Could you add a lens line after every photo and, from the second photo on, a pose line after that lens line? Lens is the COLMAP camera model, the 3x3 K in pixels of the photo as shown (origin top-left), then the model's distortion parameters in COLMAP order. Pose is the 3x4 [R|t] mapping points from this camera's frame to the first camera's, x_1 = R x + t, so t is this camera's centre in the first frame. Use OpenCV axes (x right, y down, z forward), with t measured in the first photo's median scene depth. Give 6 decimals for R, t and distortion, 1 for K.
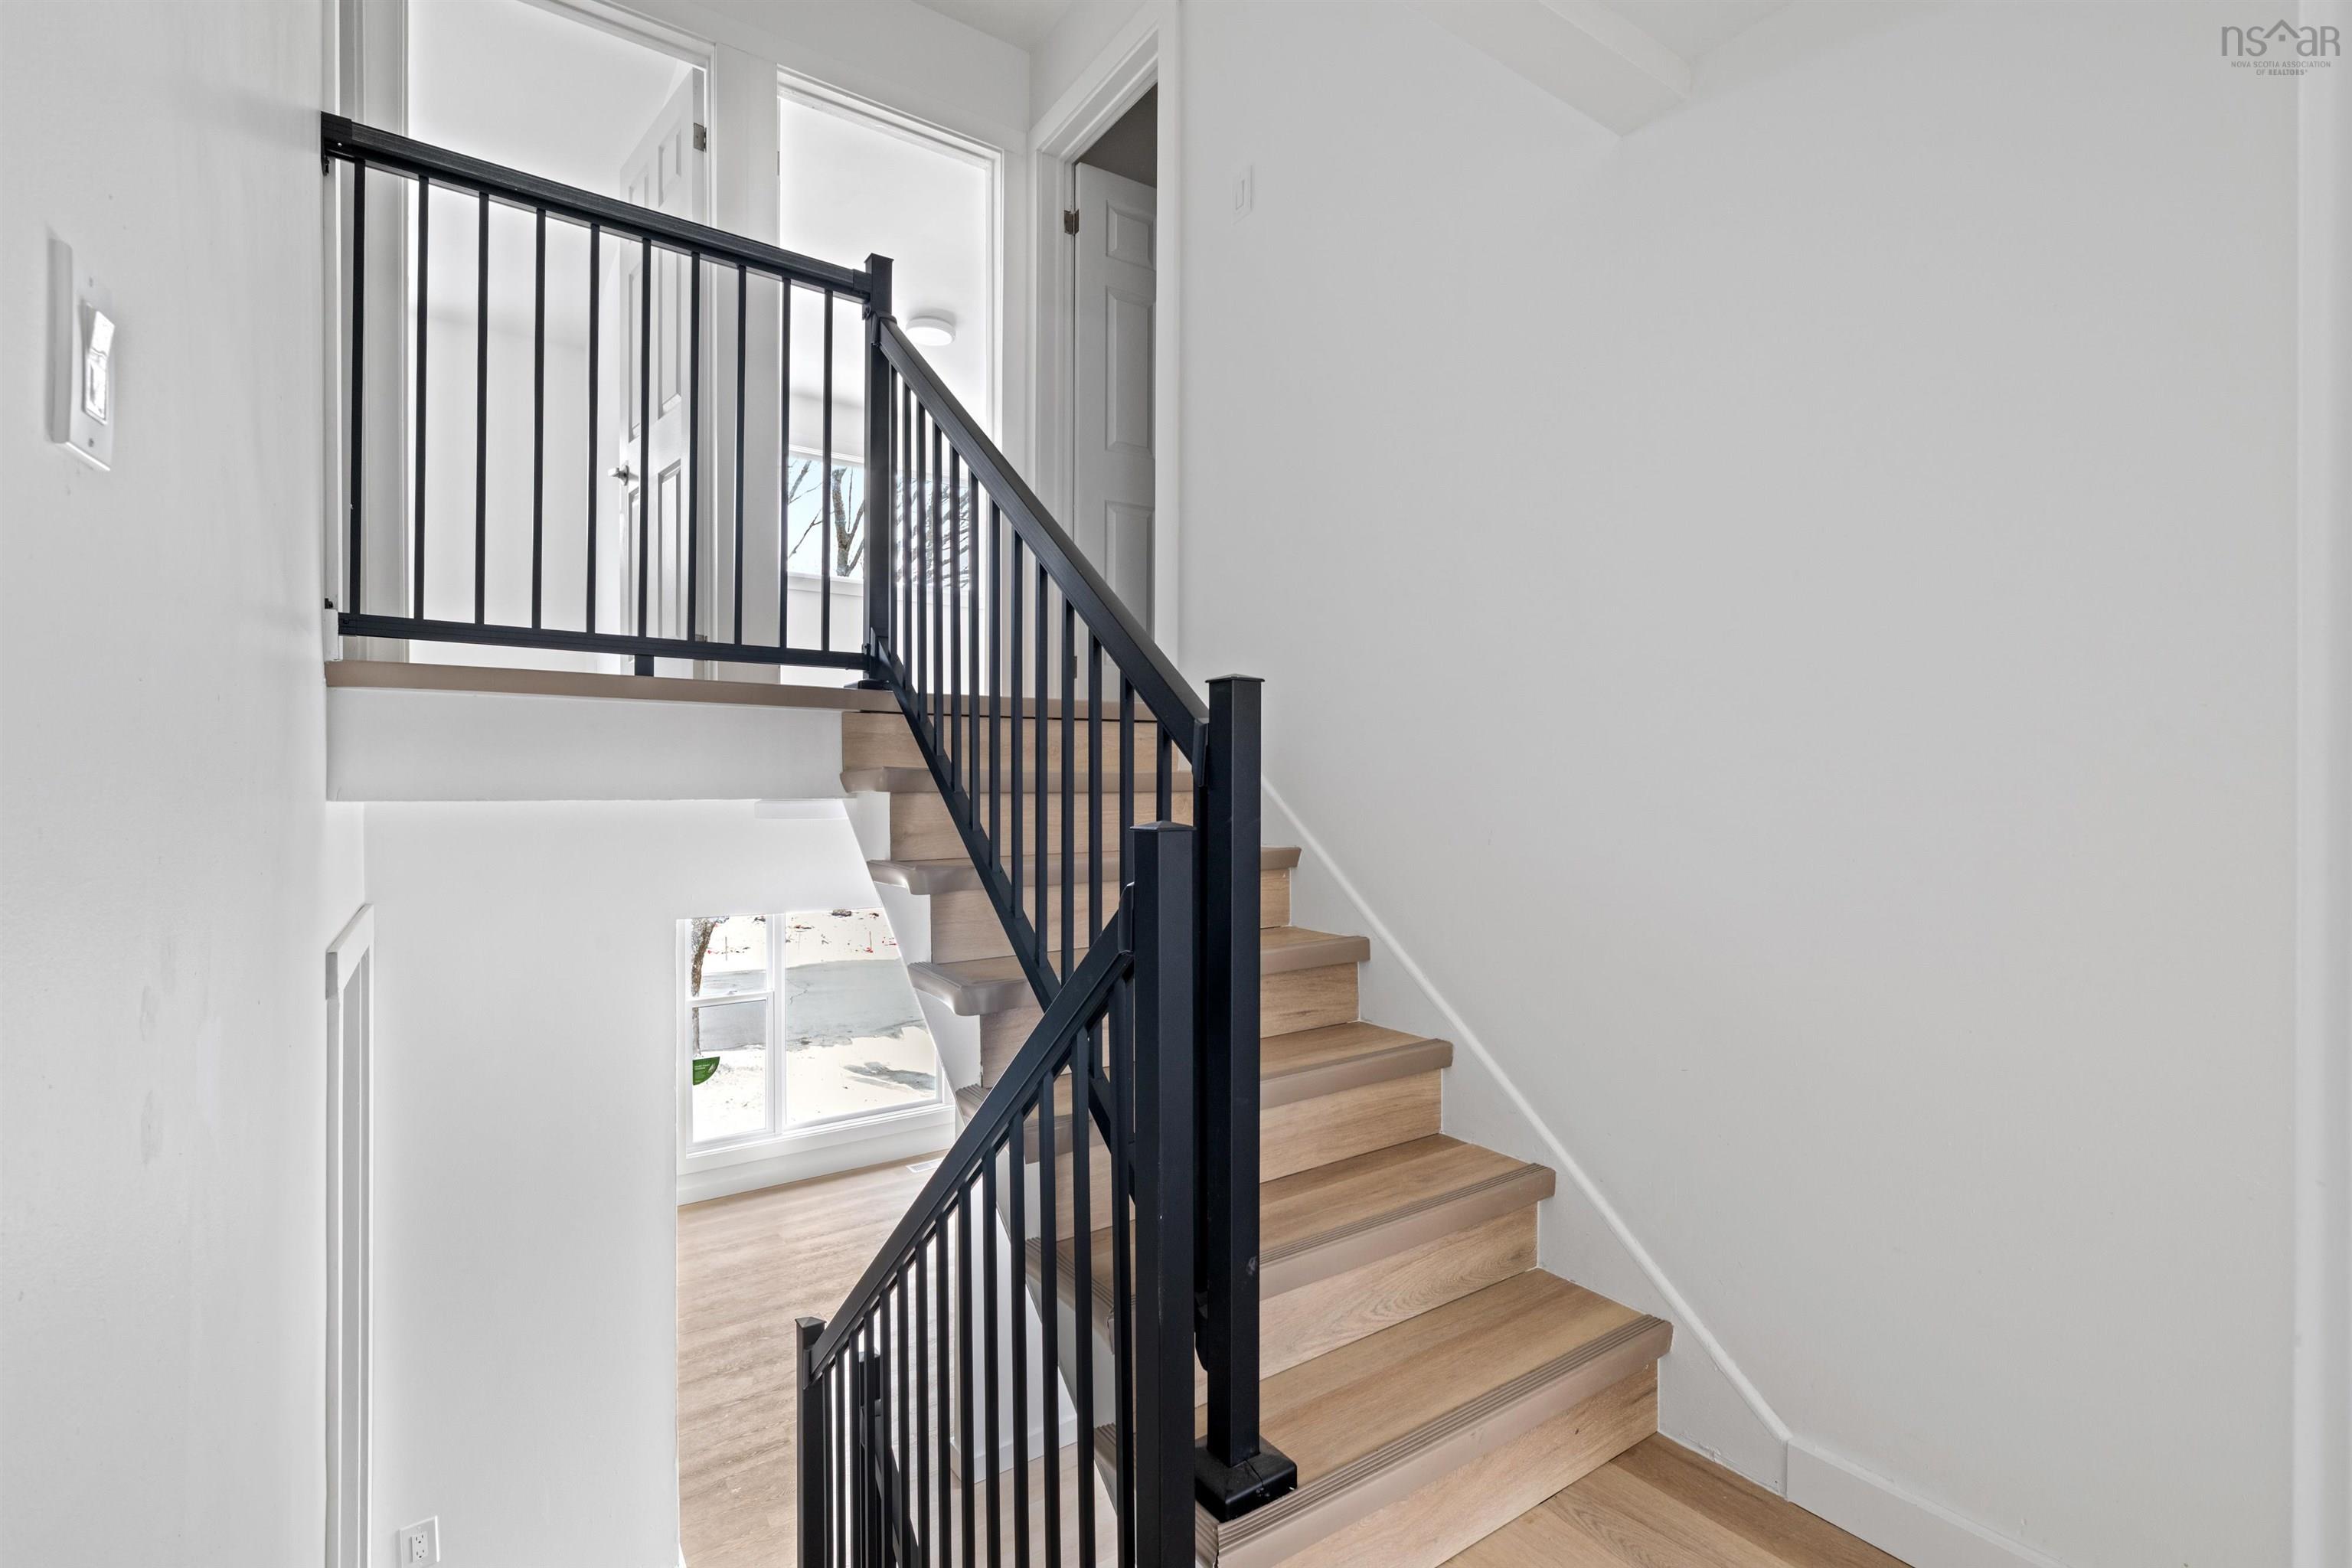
lens RADIAL K [[1059.4, 0, 1169.0], [0, 1059.4, 773.9], [0, 0, 1]] dist [0.002893, 0.000415]
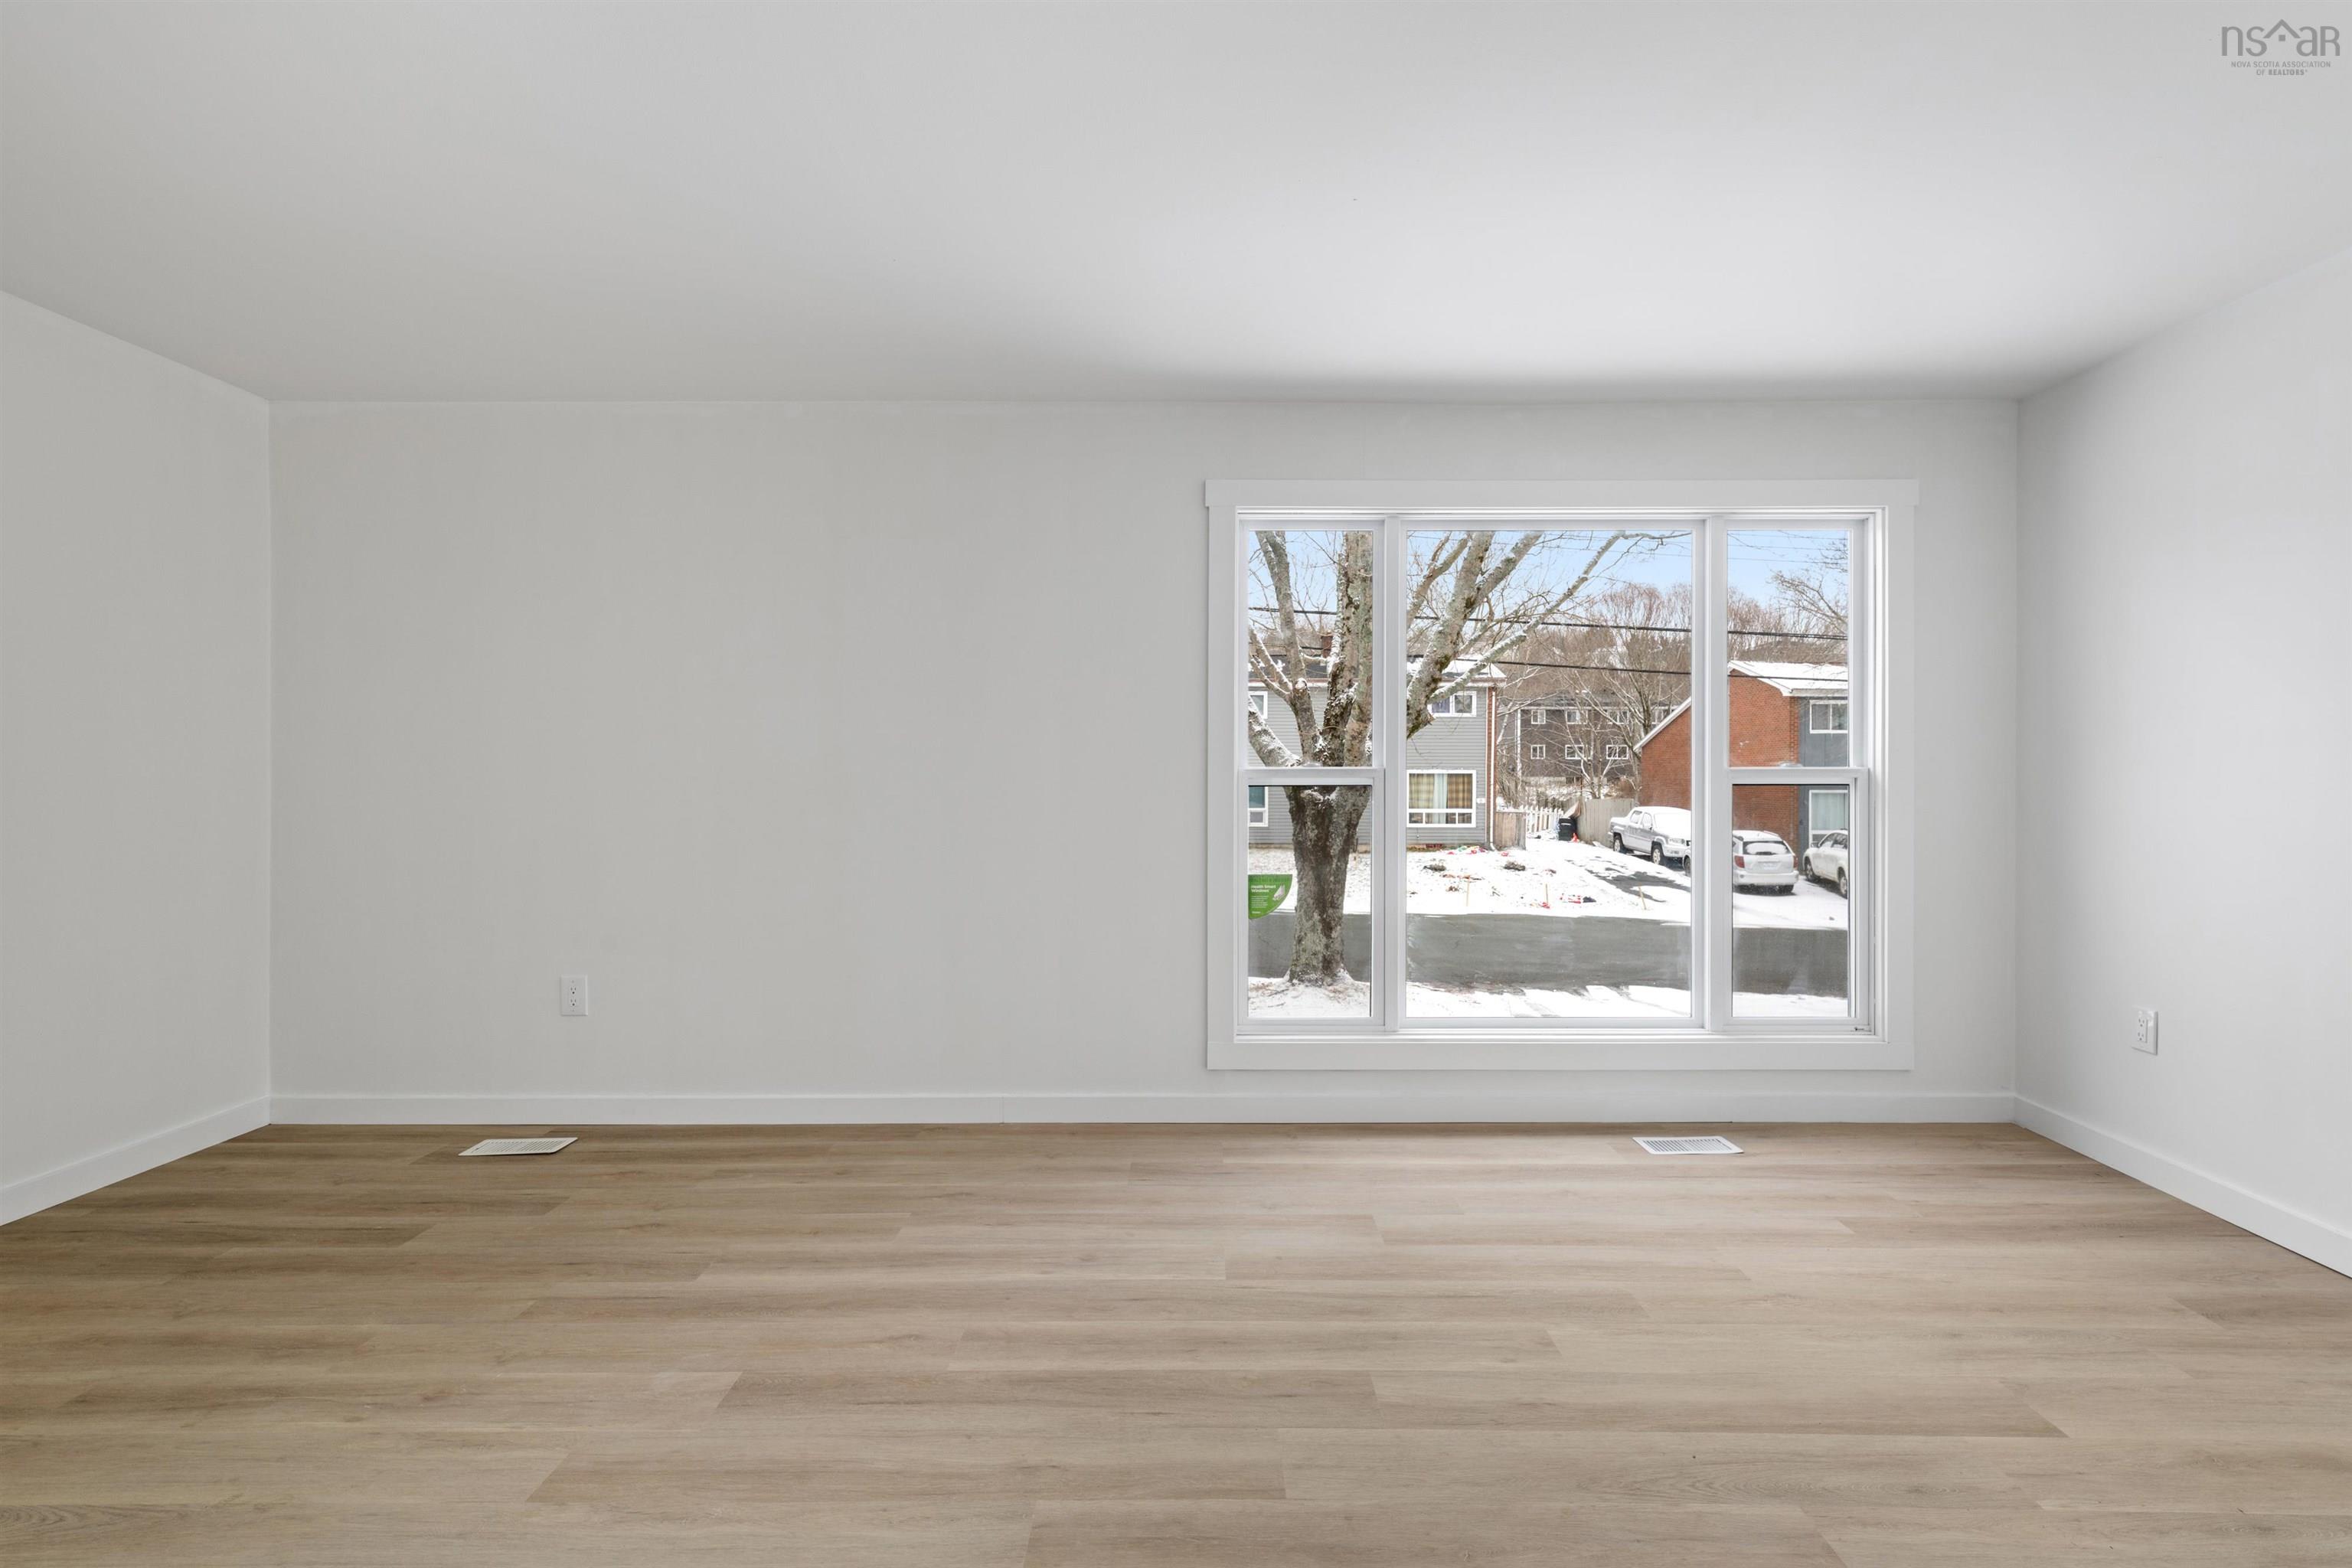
lens RADIAL K [[1059.4, 0, 1200.7], [0, 1059.4, 771.7], [0, 0, 1]] dist [0.002893, 0.000415]
pose [[0.831574, 0.010061, -0.555323, -0.152415], [-0.002658, 0.999897, 0.014136, 0.205879], [0.555408, -0.010279, 0.831515, 0.509113]]
